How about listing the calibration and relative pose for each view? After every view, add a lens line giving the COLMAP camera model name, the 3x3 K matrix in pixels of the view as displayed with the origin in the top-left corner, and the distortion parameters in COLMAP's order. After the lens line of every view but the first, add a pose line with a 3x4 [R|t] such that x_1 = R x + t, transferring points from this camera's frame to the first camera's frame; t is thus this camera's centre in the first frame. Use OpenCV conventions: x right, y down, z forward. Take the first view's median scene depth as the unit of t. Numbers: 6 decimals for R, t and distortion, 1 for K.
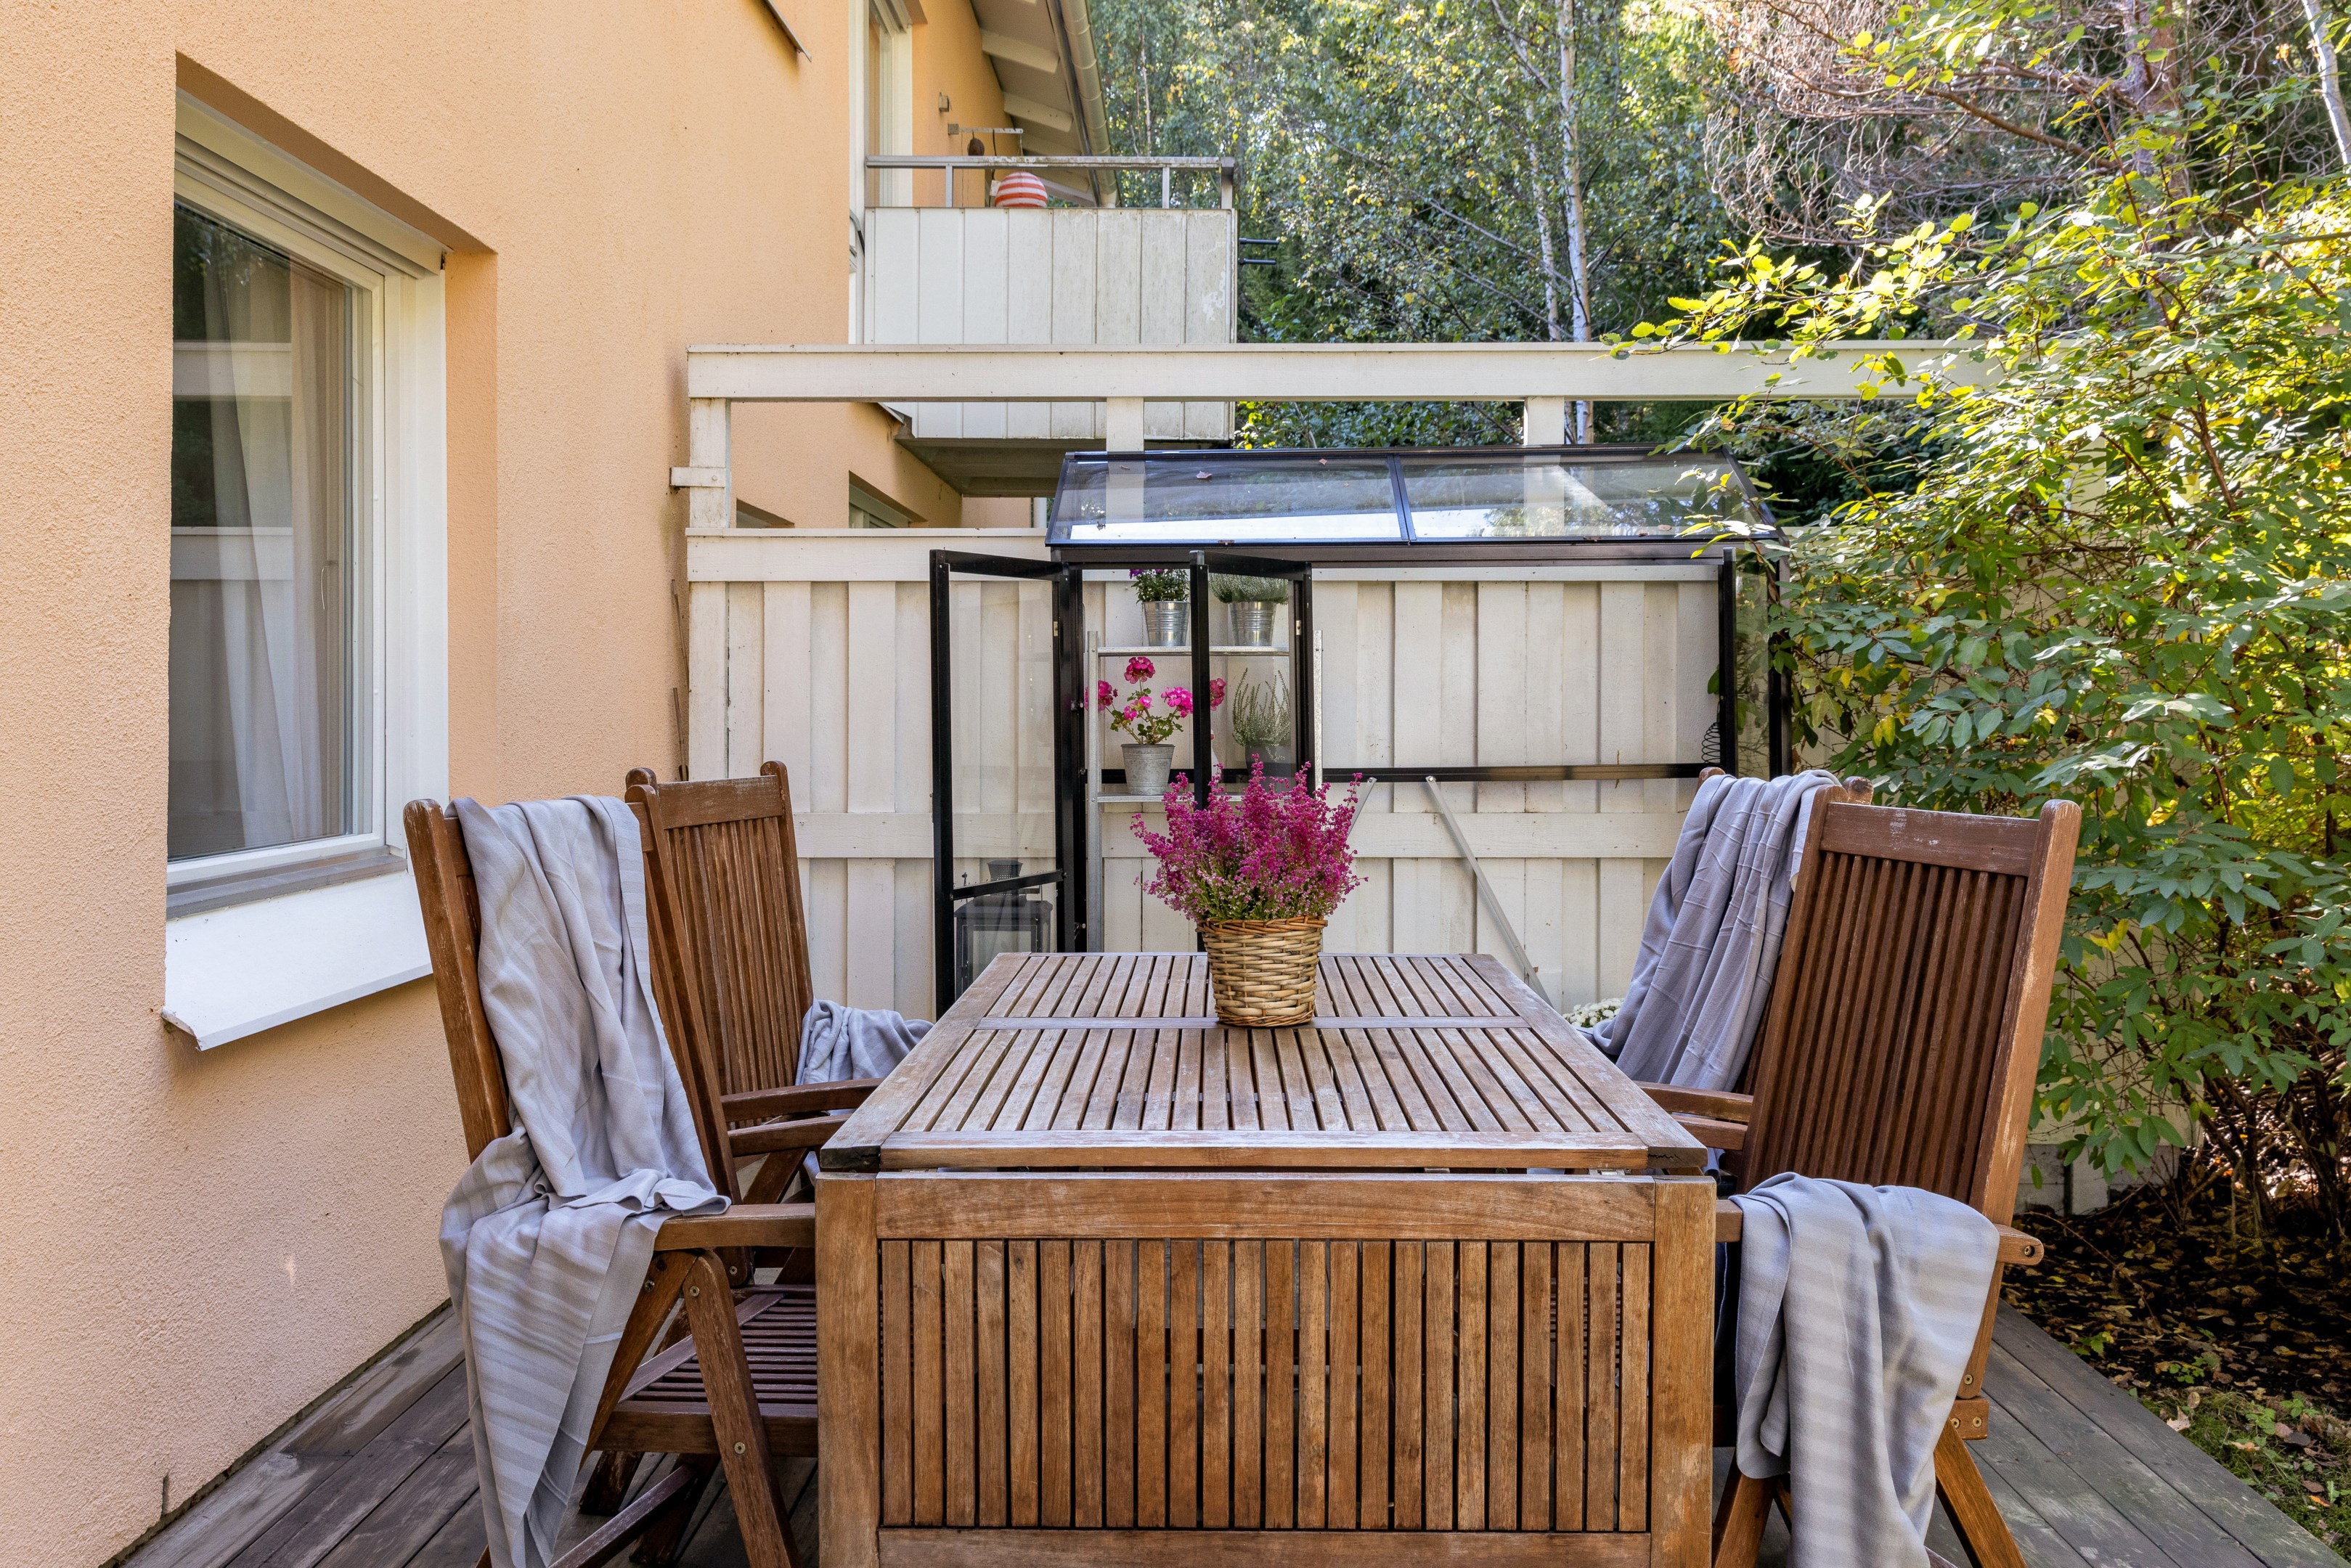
lens RADIAL K [[1837.4, 0, 1180.2], [0, 1837.4, 700.6], [0, 0, 1]] dist [0.000537, 0.000967]
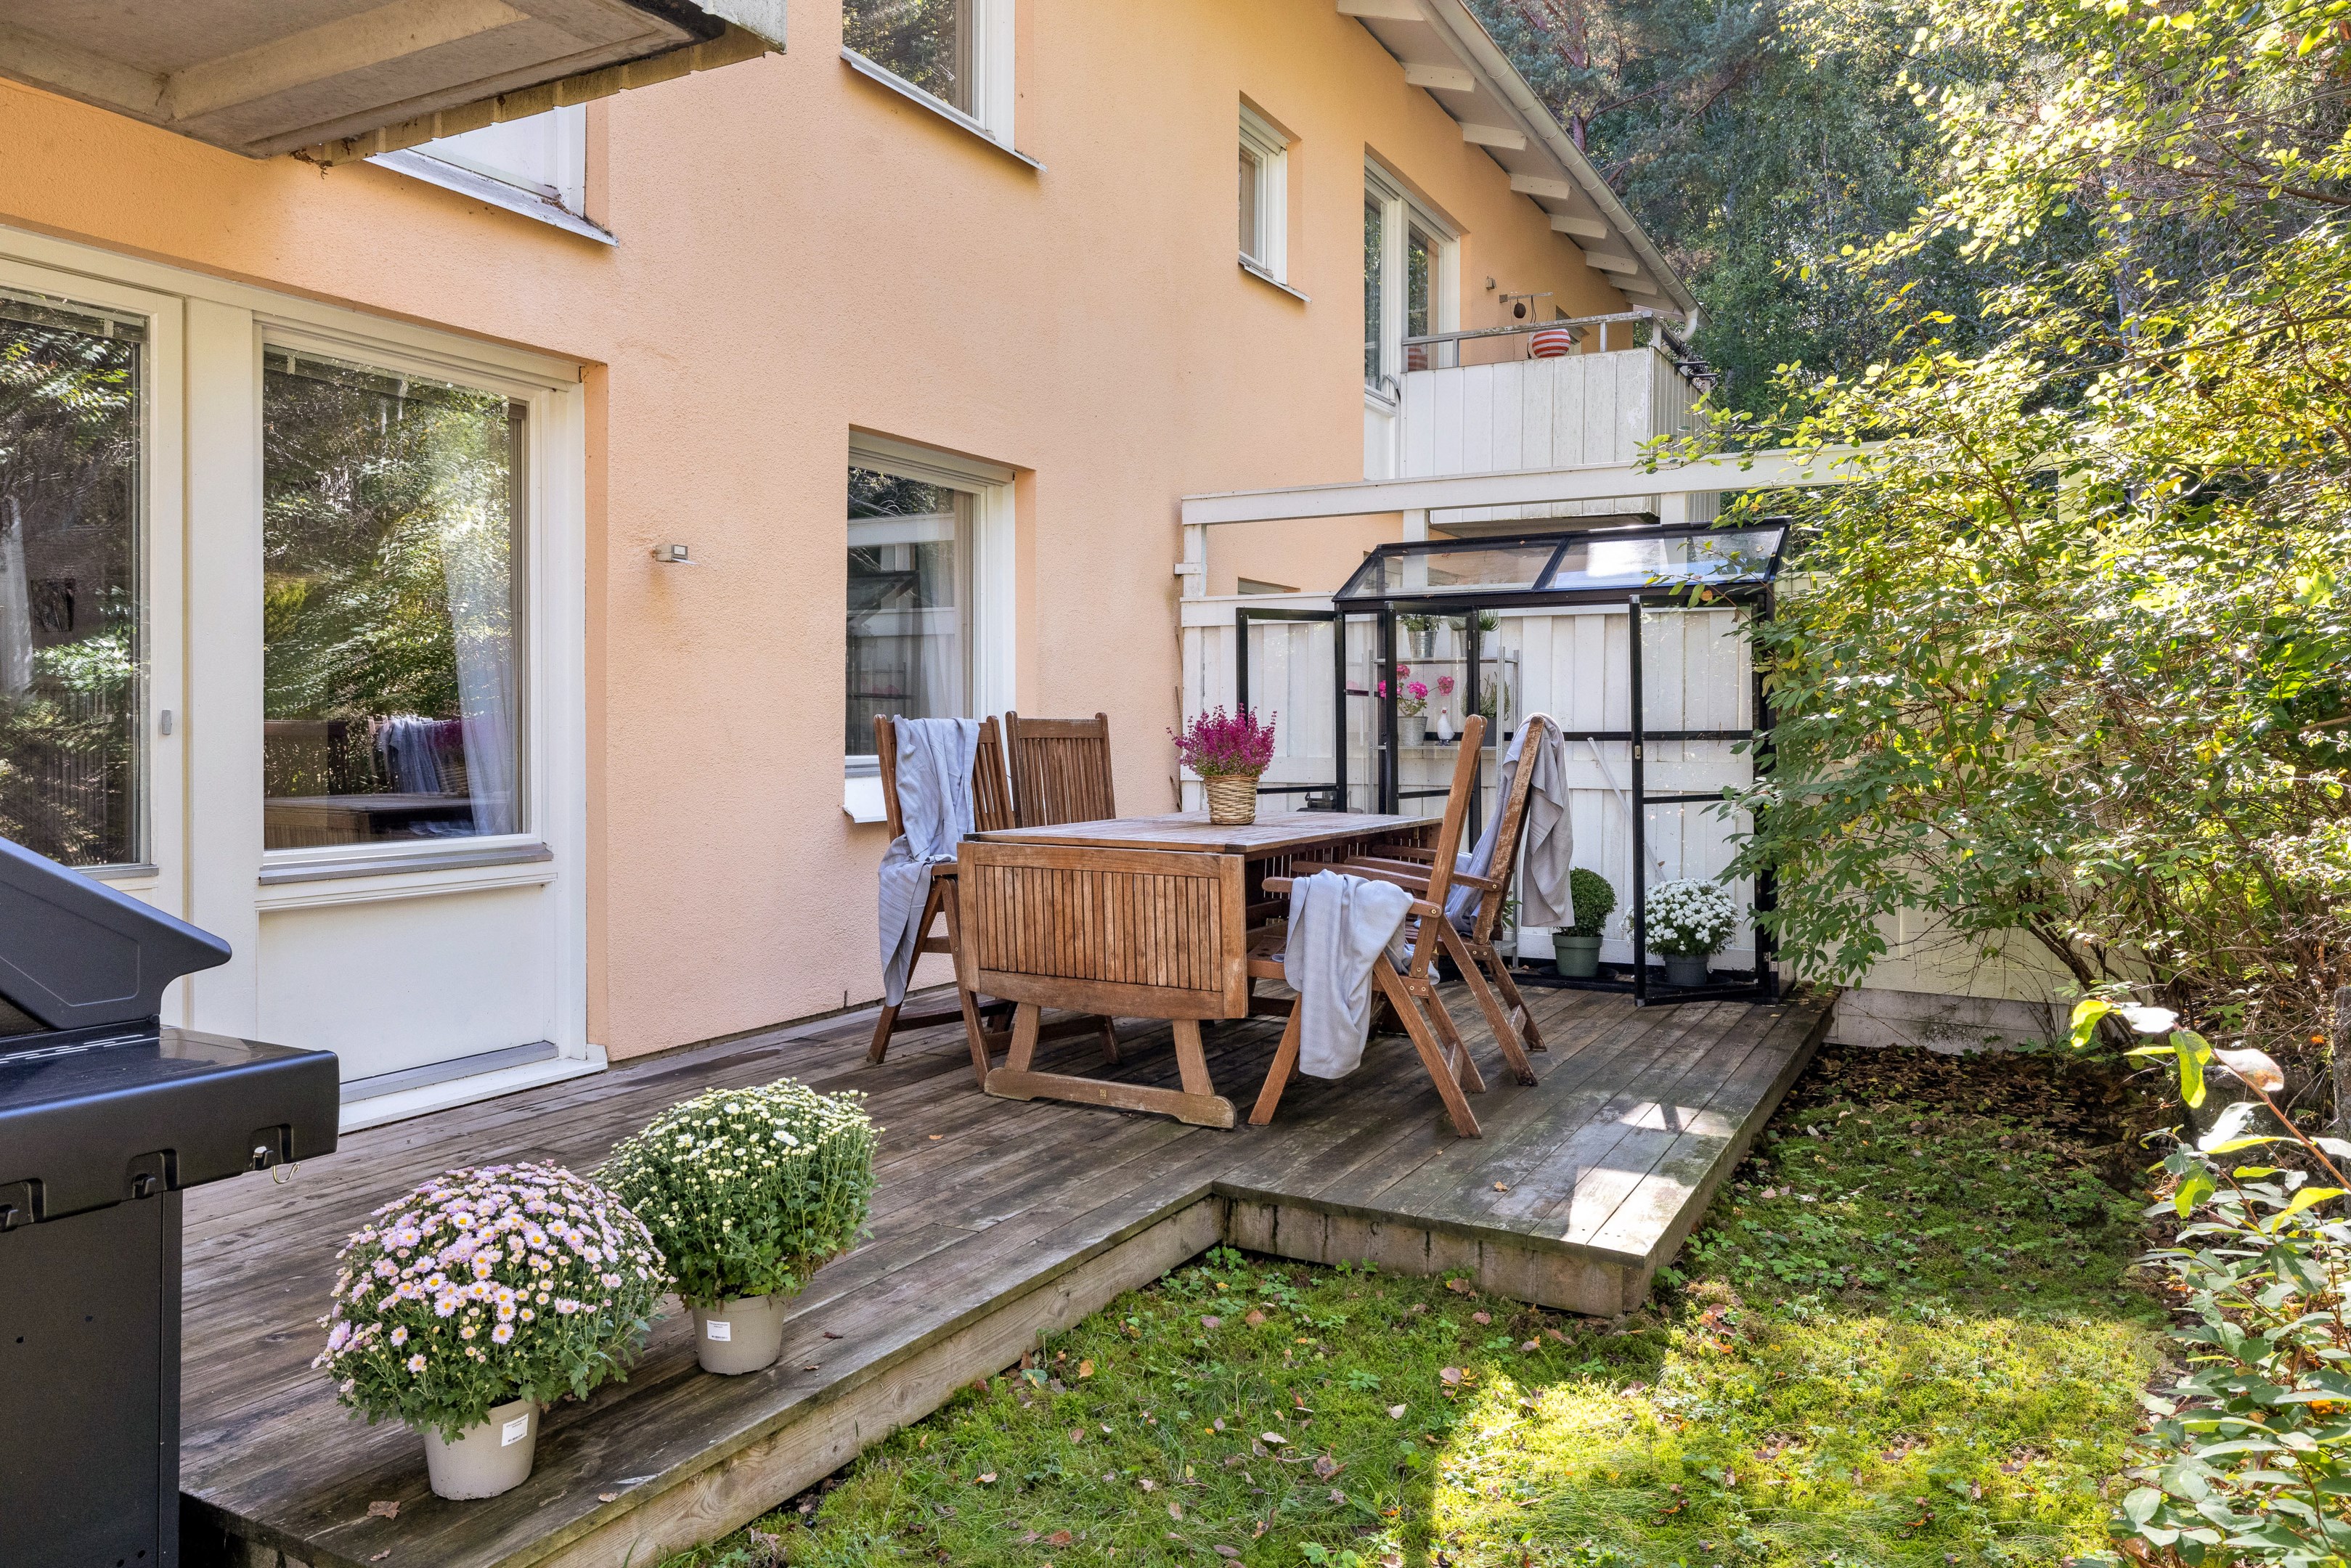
lens RADIAL K [[1553.9, 0, 1190.2], [0, 1553.9, 718.8], [0, 0, 1]] dist [-0.002671, -0.000642]
pose [[0.885949, -0.000646, -0.463783, 0.832614], [0.000128, 0.999999, -0.001149, 0.049641], [0.463783, 0.000958, 0.885948, -0.644572]]
